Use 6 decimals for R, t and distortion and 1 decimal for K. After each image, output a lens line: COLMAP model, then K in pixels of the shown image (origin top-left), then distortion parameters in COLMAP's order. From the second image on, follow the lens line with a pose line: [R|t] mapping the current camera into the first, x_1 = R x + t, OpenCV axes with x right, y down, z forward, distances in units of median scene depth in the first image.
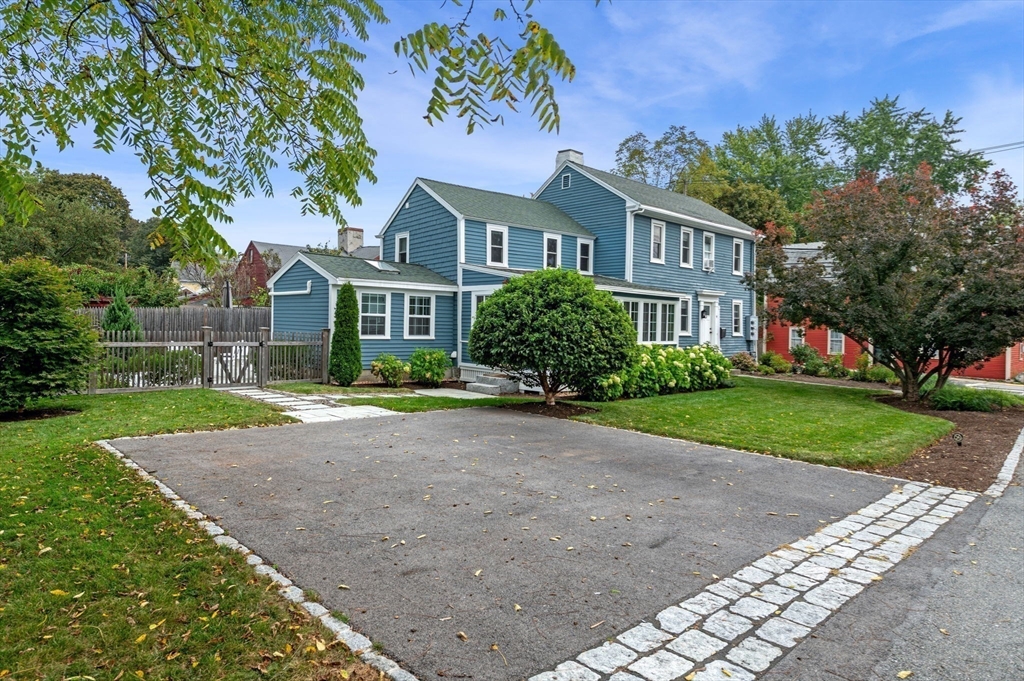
lens RADIAL K [[606.0, 0, 514.2], [0, 606.0, 325.1], [0, 0, 1]] dist [0.000983, 0.000609]
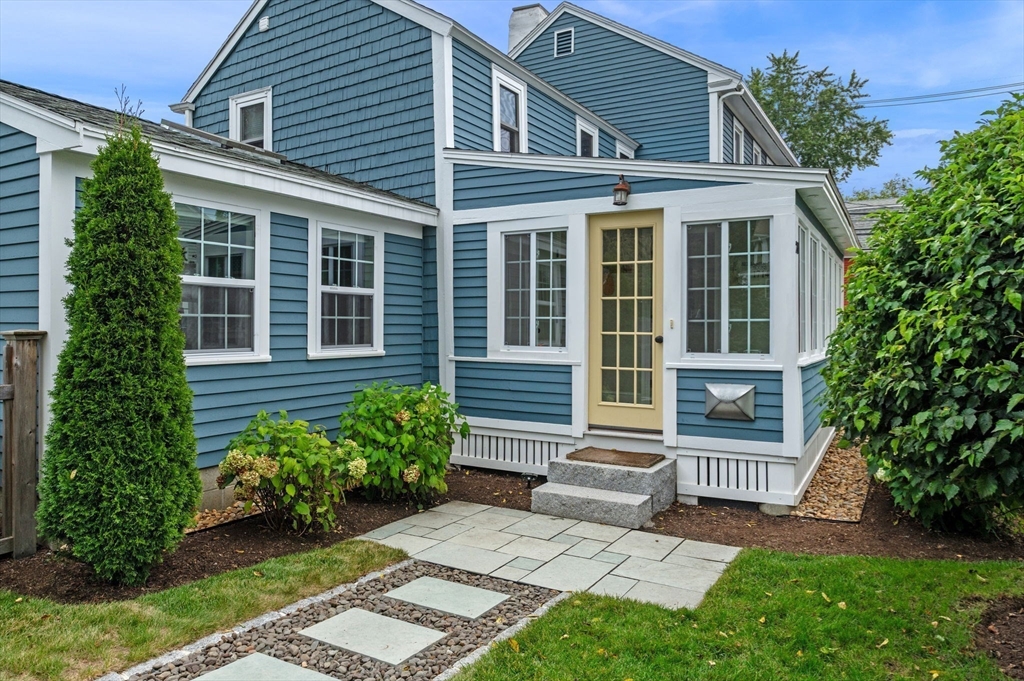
lens RADIAL K [[684.0, 0, 510.1], [0, 684.0, 314.7], [0, 0, 1]] dist [0.001168, 0.000823]
pose [[0.955622, -0.013409, 0.294291, -0.176952], [0.016971, 0.999810, -0.009551, 0.004466], [-0.294107, 0.014122, 0.955668, 0.585417]]
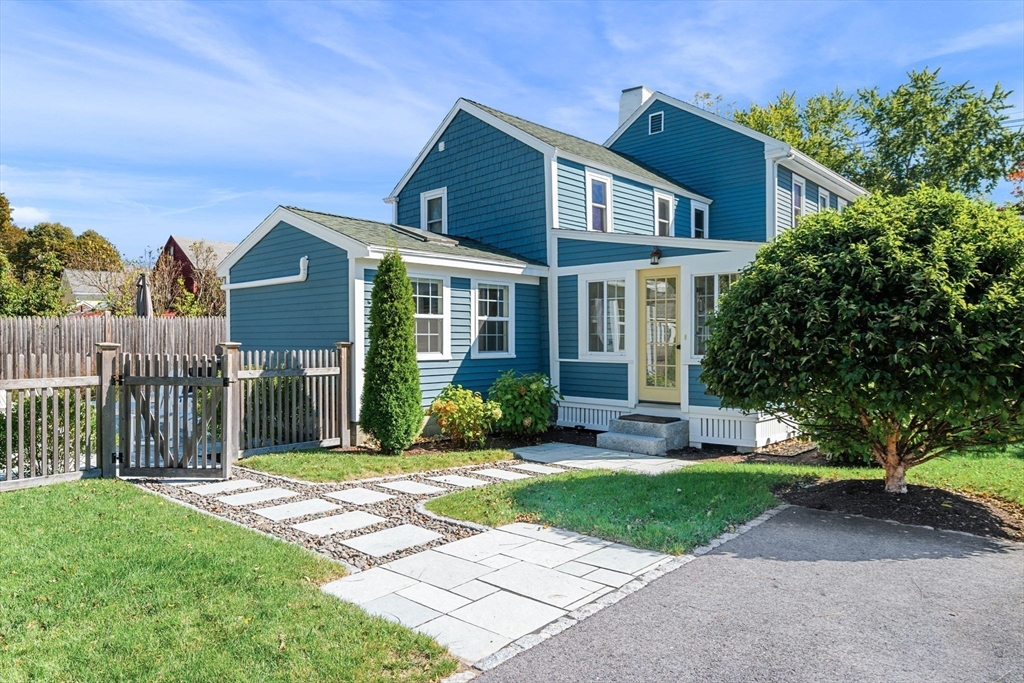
lens RADIAL K [[648.4, 0, 512.0], [0, 648.4, 341.5], [0, 0, 1]] dist [-0.002441, -0.000905]
pose [[0.996641, -0.021845, 0.078931, -0.182178], [0.021742, 0.999761, 0.002169, 0.006106], [-0.078959, -0.000446, 0.996878, 0.366610]]
